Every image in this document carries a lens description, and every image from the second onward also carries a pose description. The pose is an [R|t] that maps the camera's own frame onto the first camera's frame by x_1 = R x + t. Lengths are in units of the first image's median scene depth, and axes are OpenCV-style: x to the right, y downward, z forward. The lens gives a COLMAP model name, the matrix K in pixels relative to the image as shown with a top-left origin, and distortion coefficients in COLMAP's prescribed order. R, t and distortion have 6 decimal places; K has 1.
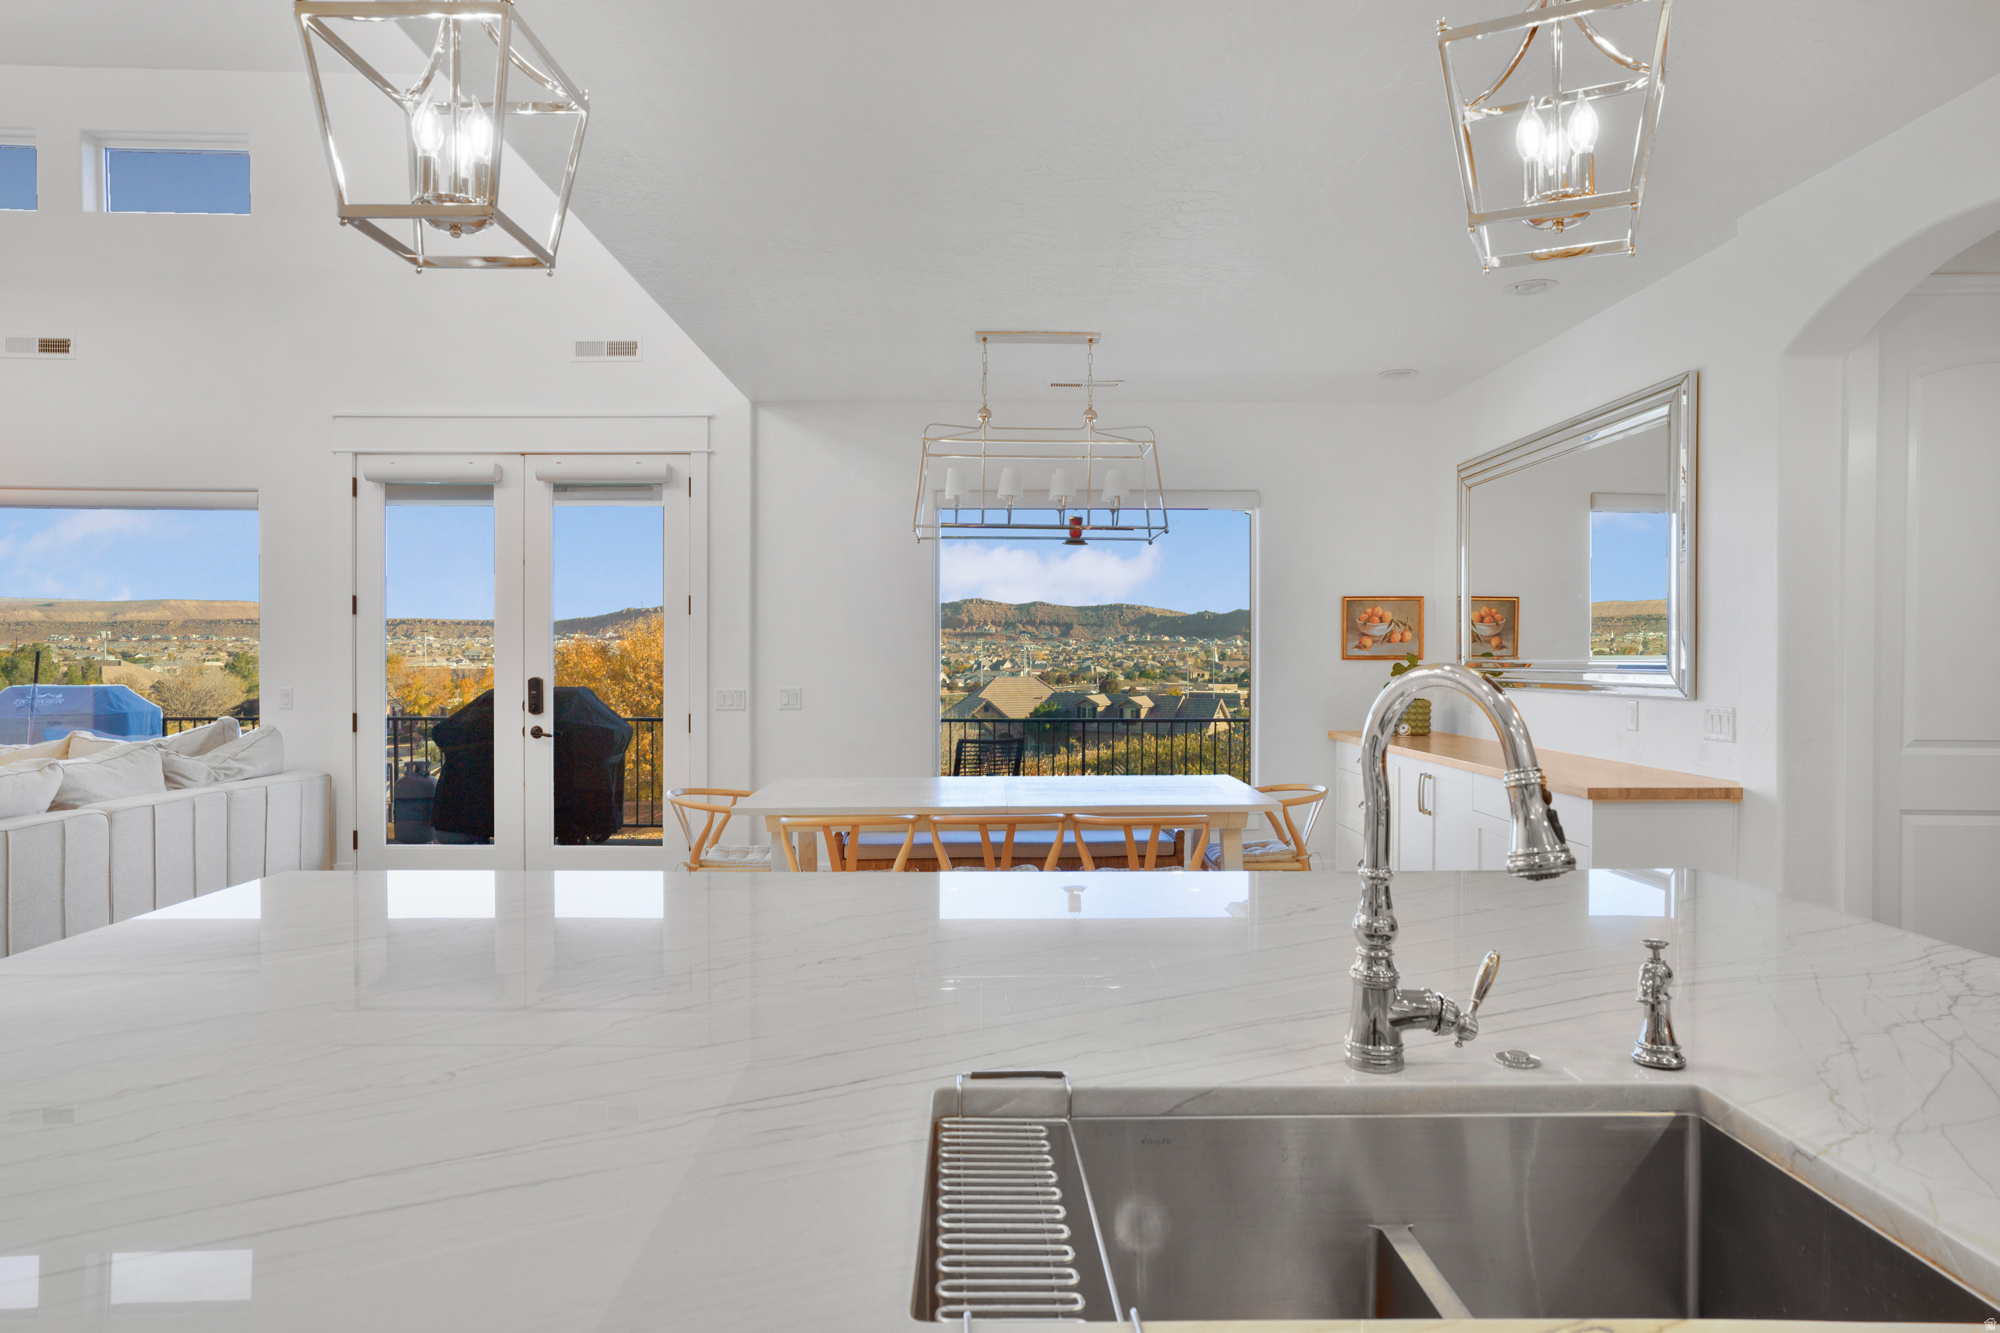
lens RADIAL K [[1208.6, 0, 1000.9], [0, 1208.6, 657.7], [0, 0, 1]] dist [-0.006370, -0.000917]
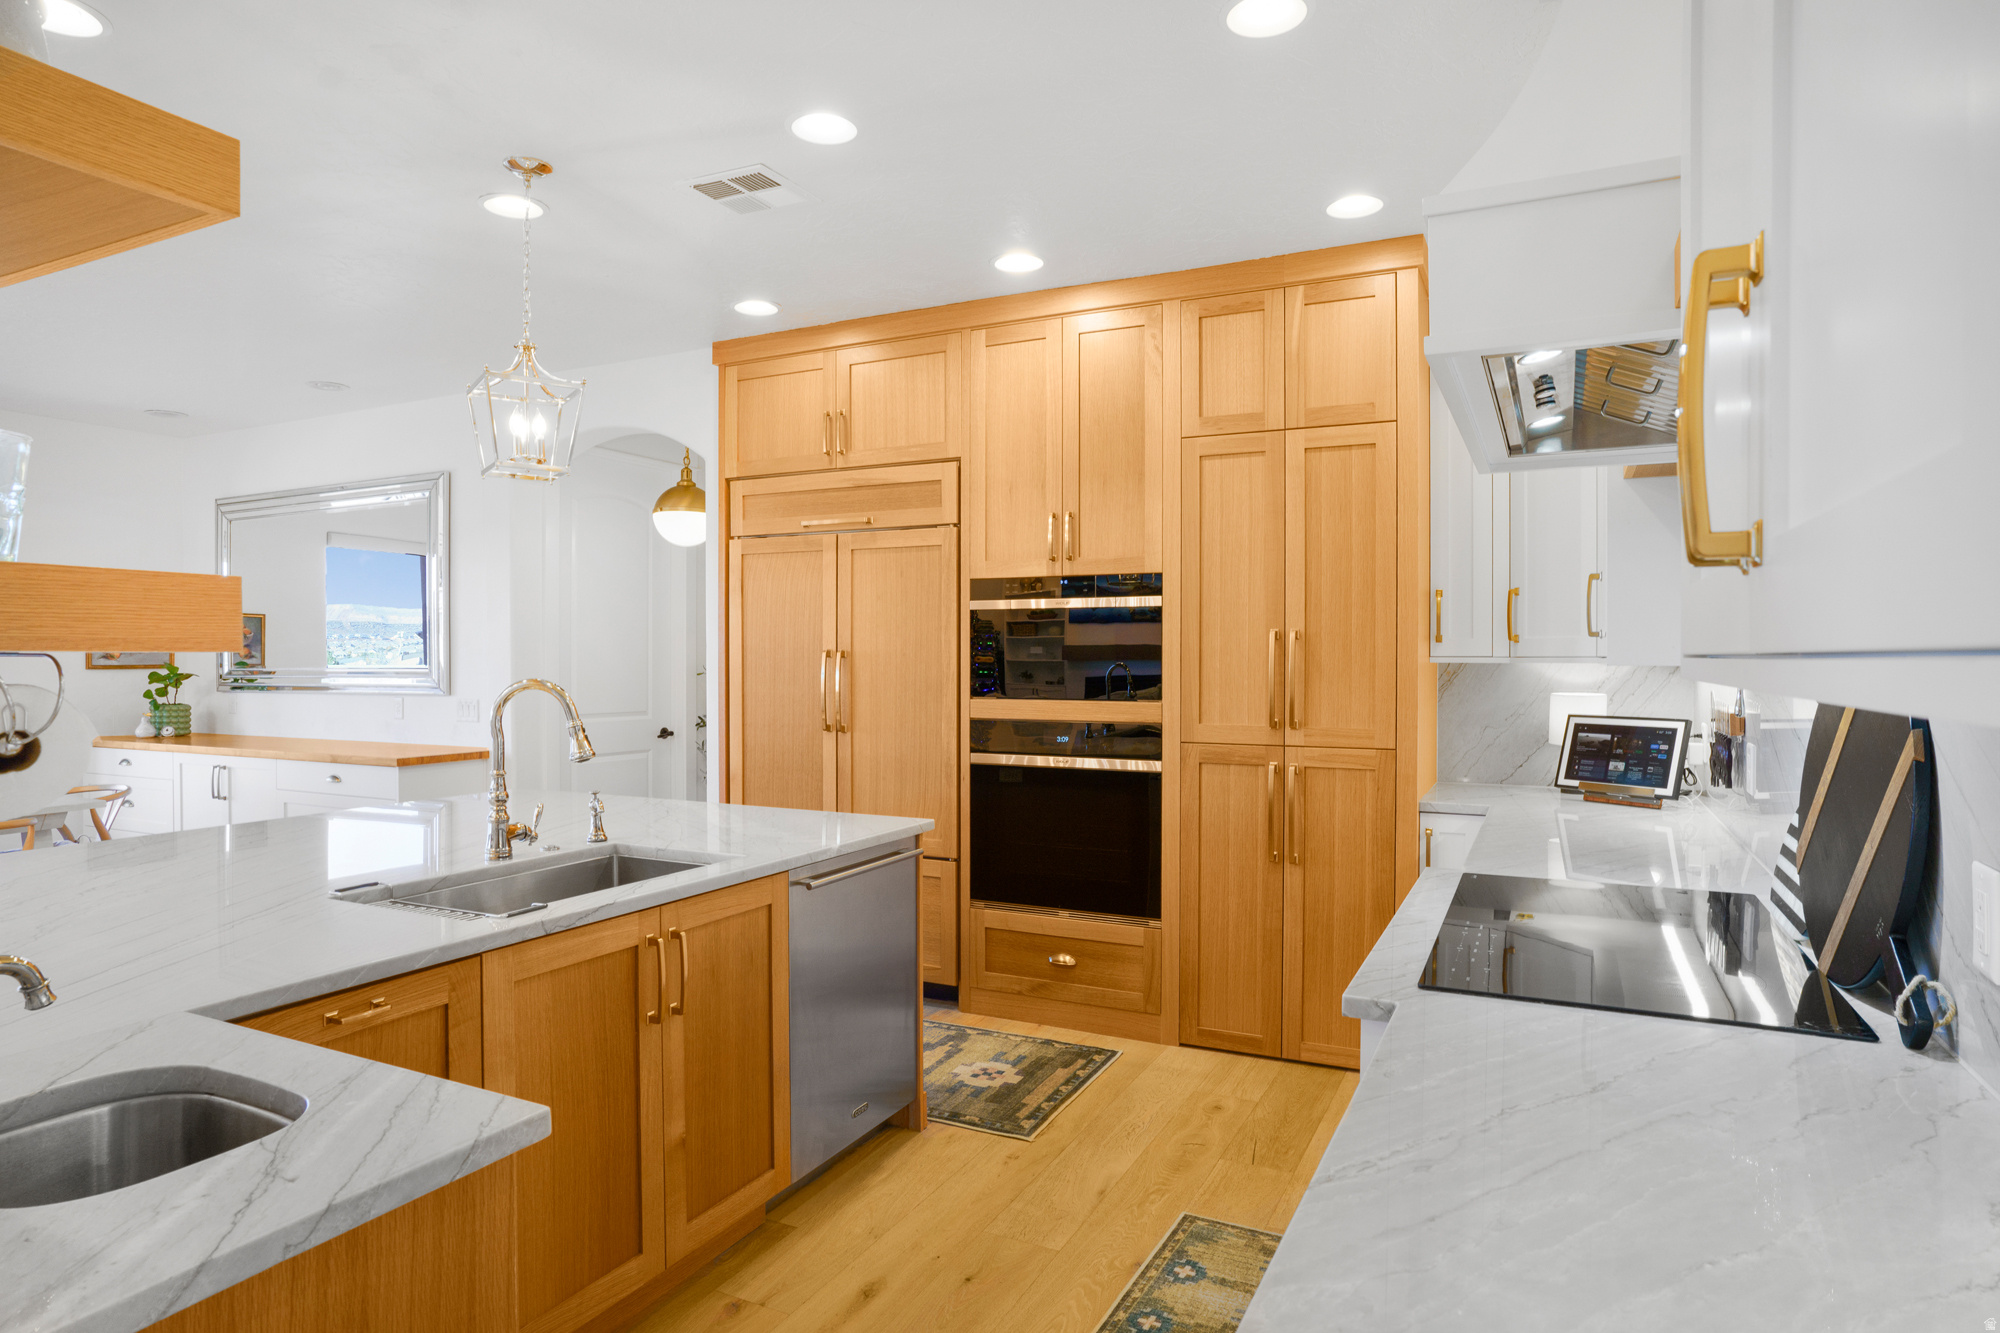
lens RADIAL K [[1125.2, 0, 1010.9], [0, 1125.2, 671.8], [0, 0, 1]] dist [-0.053898, 0.039112]
pose [[0.456467, -0.016280, 0.889591, -0.208279], [0.005631, 0.999865, 0.015409, -0.006710], [-0.889723, -0.002025, 0.456497, -0.149608]]
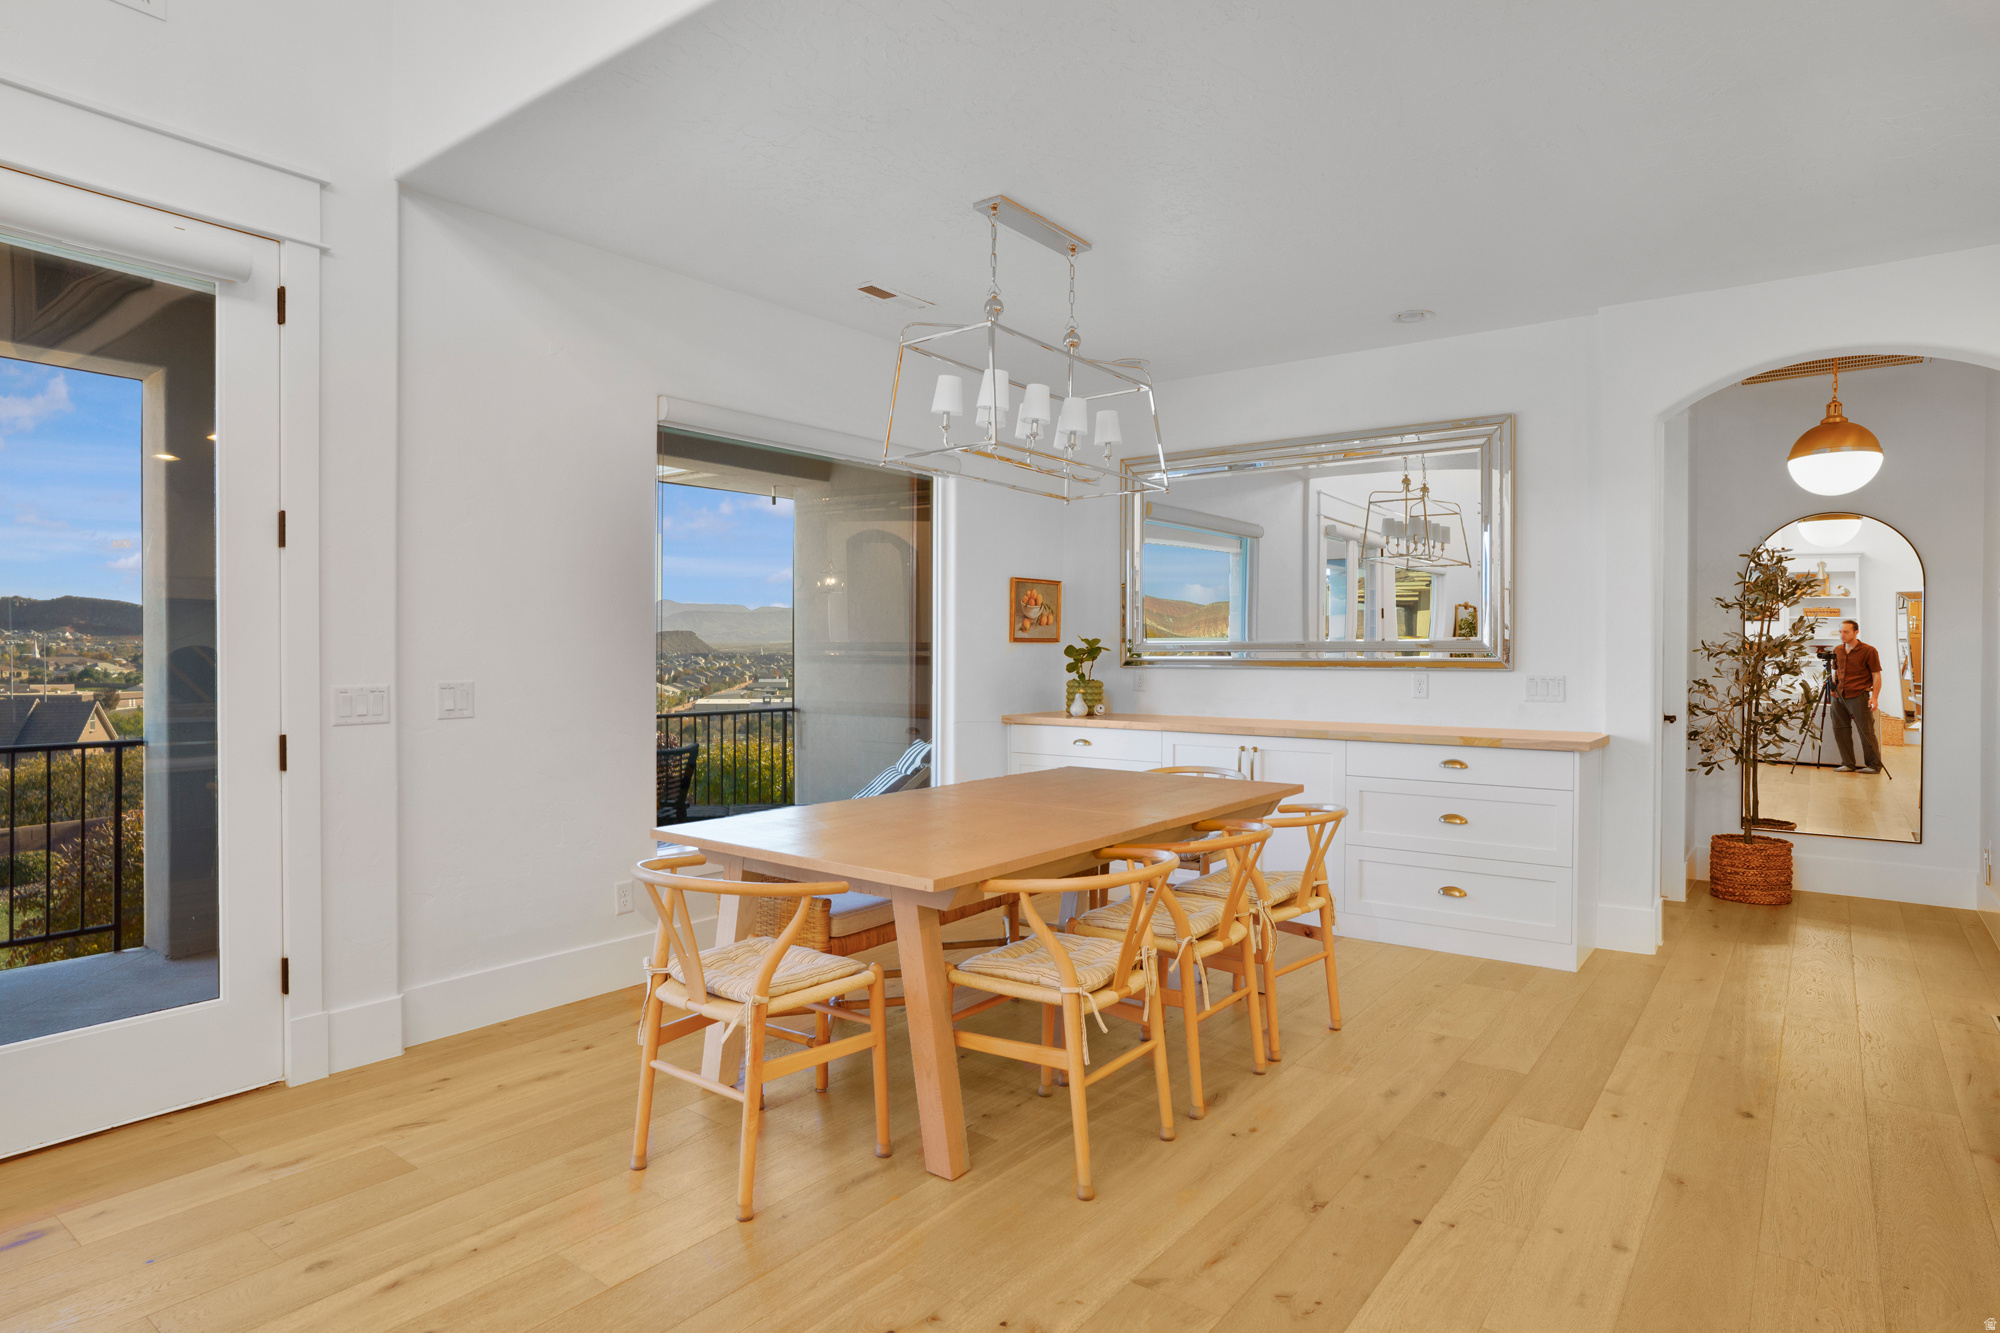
lens RADIAL K [[1125.2, 0, 1010.9], [0, 1125.2, 671.8], [0, 0, 1]] dist [-0.053898, 0.039112]
pose [[0.617481, -0.012980, 0.786478, -0.446045], [-0.000233, 0.999861, 0.016685, 0.010828], [-0.786586, -0.010486, 0.617392, 0.455697]]
